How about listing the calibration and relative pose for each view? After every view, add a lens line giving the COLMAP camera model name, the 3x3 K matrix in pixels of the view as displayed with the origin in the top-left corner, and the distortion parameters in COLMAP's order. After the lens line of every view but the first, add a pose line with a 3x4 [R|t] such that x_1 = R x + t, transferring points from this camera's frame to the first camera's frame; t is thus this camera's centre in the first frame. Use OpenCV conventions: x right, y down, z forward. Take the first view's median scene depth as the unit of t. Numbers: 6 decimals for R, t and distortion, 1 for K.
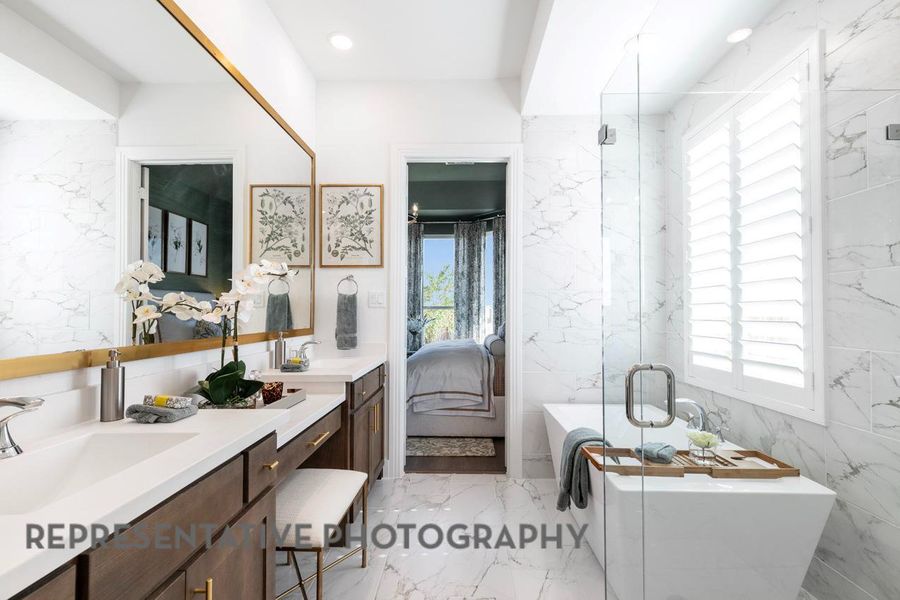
lens RADIAL K [[410.7, 0, 451.1], [0, 410.7, 304.0], [0, 0, 1]] dist [0.000609, -0.000050]
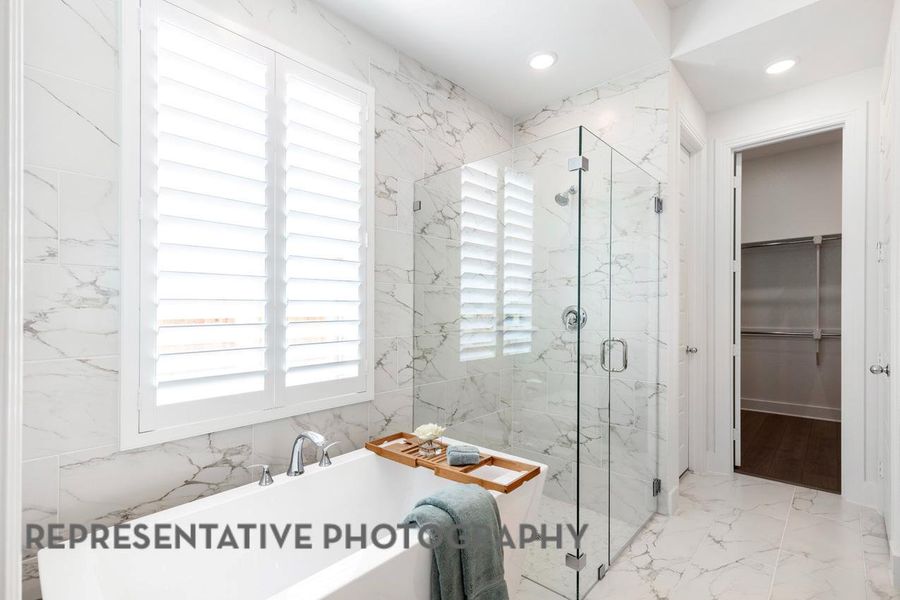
lens RADIAL K [[410.7, 0, 449.3], [0, 410.7, 308.8], [0, 0, 1]] dist [0.000609, -0.000050]
pose [[-0.761745, -0.001448, 0.647875, -0.086246], [-0.017017, 0.999697, -0.017773, 0.024063], [-0.647653, -0.024563, -0.761539, 1.470228]]
